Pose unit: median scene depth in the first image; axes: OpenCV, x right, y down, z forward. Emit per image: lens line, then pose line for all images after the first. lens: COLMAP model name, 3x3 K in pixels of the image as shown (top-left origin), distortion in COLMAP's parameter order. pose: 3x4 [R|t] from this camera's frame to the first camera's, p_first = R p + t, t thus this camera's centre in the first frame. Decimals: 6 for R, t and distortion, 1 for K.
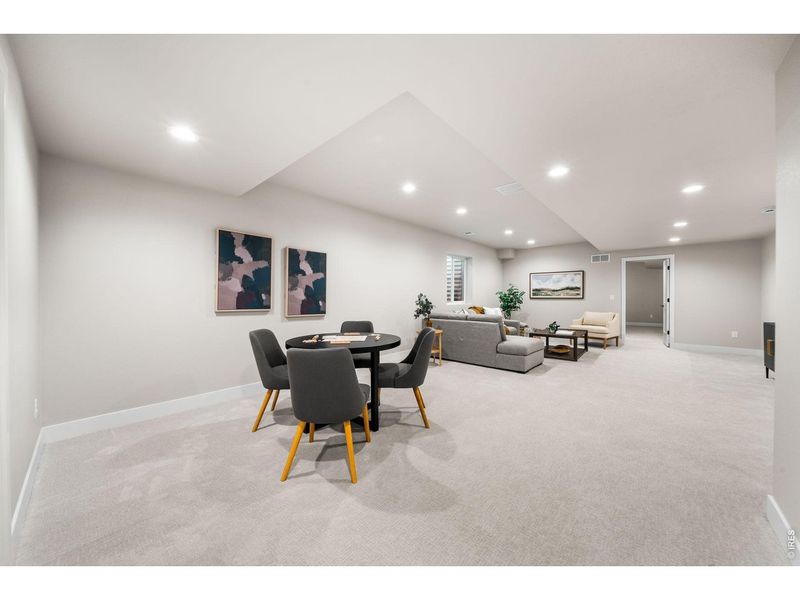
lens RADIAL K [[284.9, 0, 401.4], [0, 284.9, 298.0], [0, 0, 1]] dist [-0.002246, -0.000461]
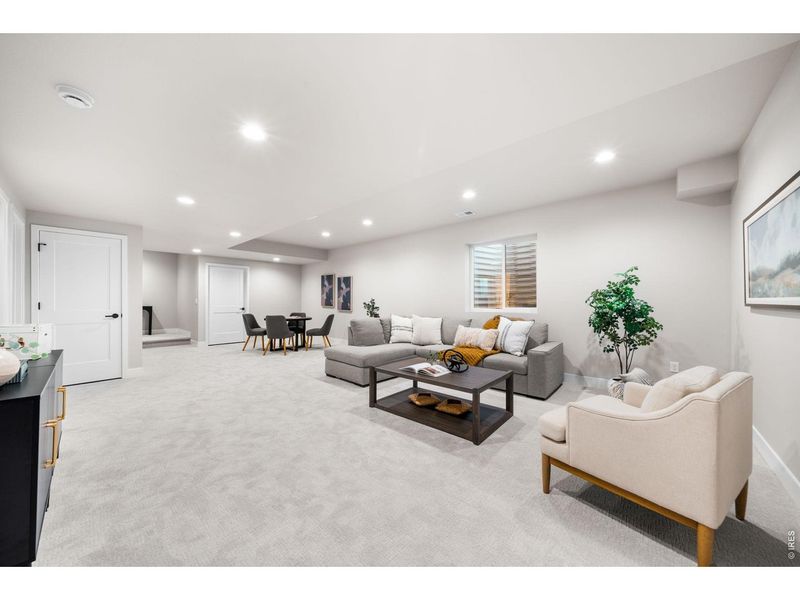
lens RADIAL K [[284.9, 0, 401.1], [0, 284.9, 298.3], [0, 0, 1]] dist [-0.002246, -0.000461]
pose [[-0.006513, -0.008703, -0.999941, 1.619582], [-0.005280, 0.999948, -0.008669, -0.005430], [0.999965, 0.005224, -0.006559, 1.407727]]
